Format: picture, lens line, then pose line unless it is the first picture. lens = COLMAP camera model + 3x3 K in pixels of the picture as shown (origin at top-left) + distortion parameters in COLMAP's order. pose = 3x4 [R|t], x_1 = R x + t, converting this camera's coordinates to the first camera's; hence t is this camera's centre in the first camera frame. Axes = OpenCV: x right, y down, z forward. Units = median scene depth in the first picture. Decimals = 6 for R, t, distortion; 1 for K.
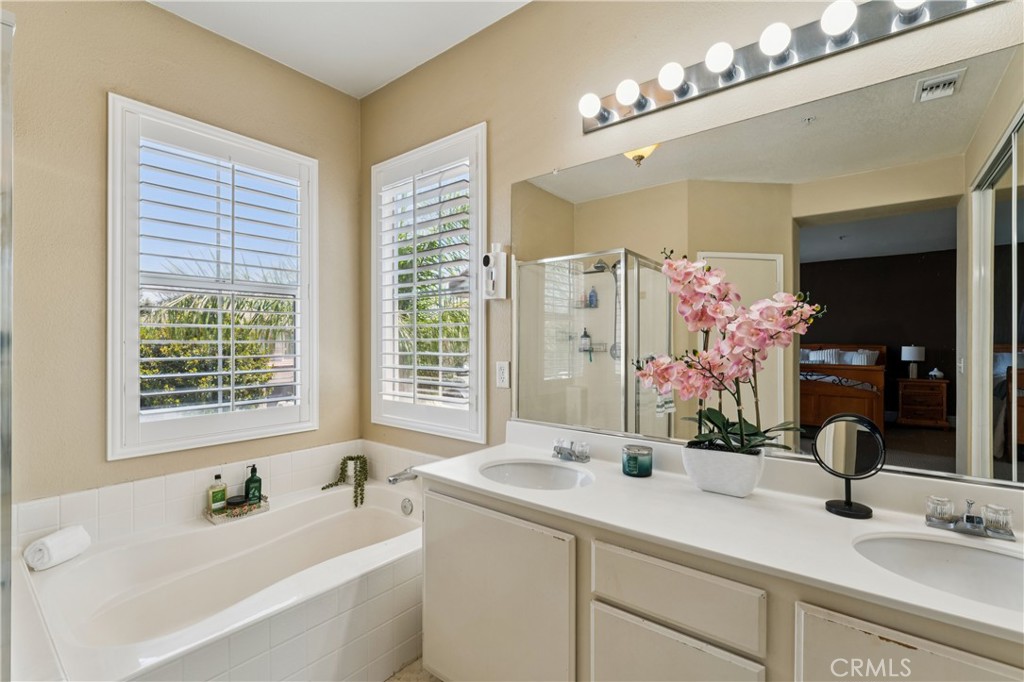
lens RADIAL K [[461.2, 0, 510.0], [0, 461.2, 340.9], [0, 0, 1]] dist [-0.002744, -0.000449]
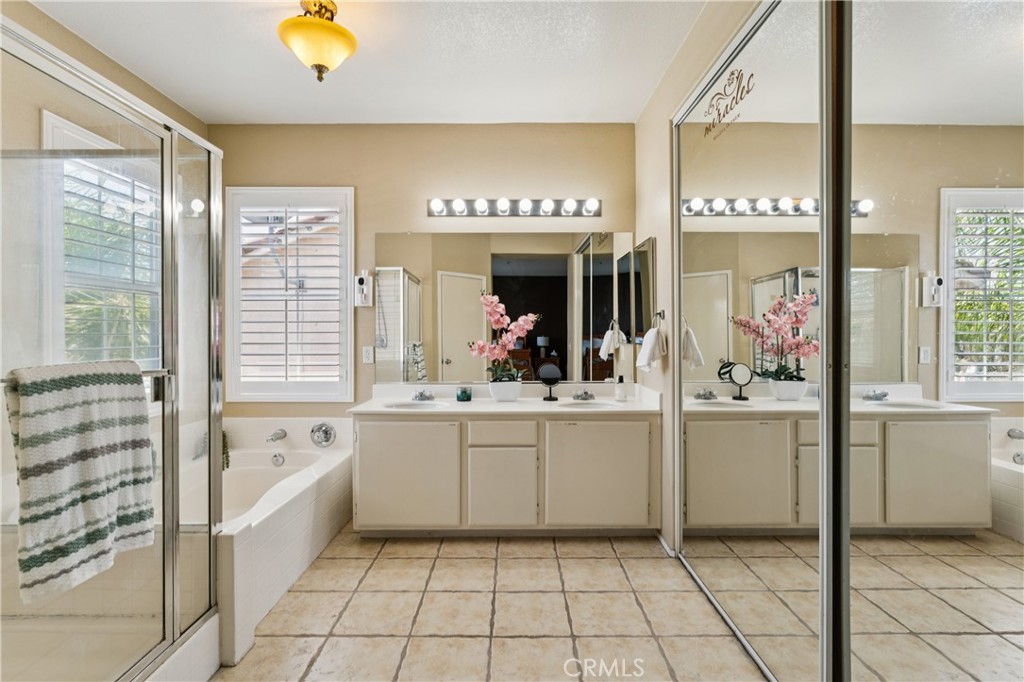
lens RADIAL K [[461.2, 0, 516.2], [0, 461.2, 331.8], [0, 0, 1]] dist [-0.002744, -0.000449]
pose [[0.775957, 0.001414, 0.630785, -0.789702], [0.000486, 0.999996, -0.002839, 0.000081], [-0.630786, 0.002509, 0.775953, -0.666622]]
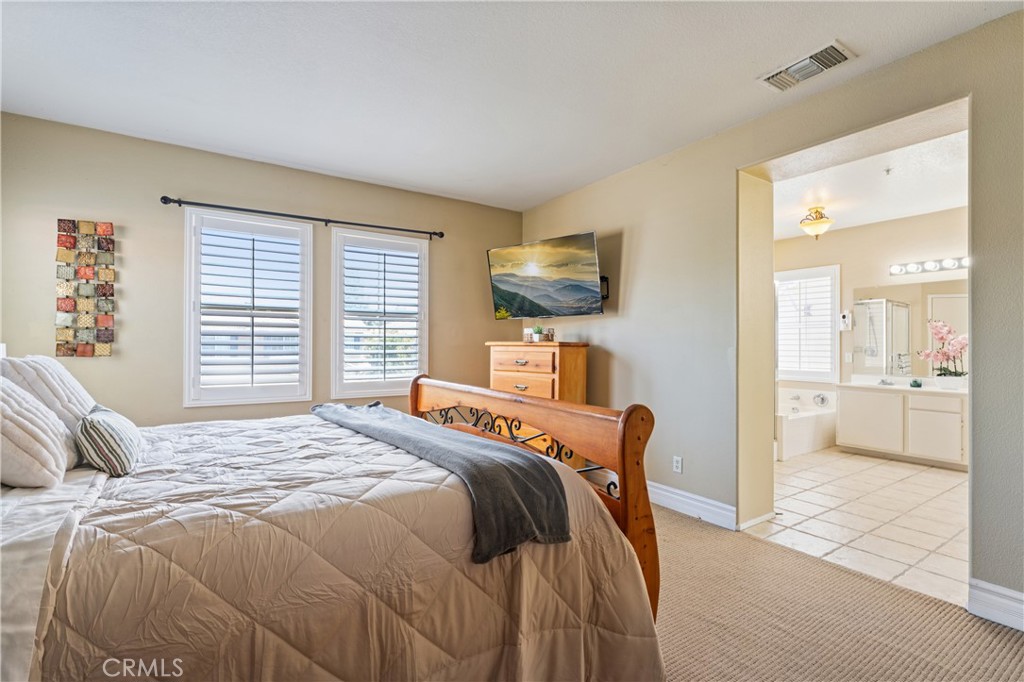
lens RADIAL K [[461.2, 0, 509.9], [0, 461.2, 345.4], [0, 0, 1]] dist [-0.002744, -0.000449]
pose [[0.948246, 0.001895, -0.317531, -1.382188], [-0.001491, 0.999998, 0.001516, -0.003015], [0.317533, -0.000964, 0.948247, -2.926557]]
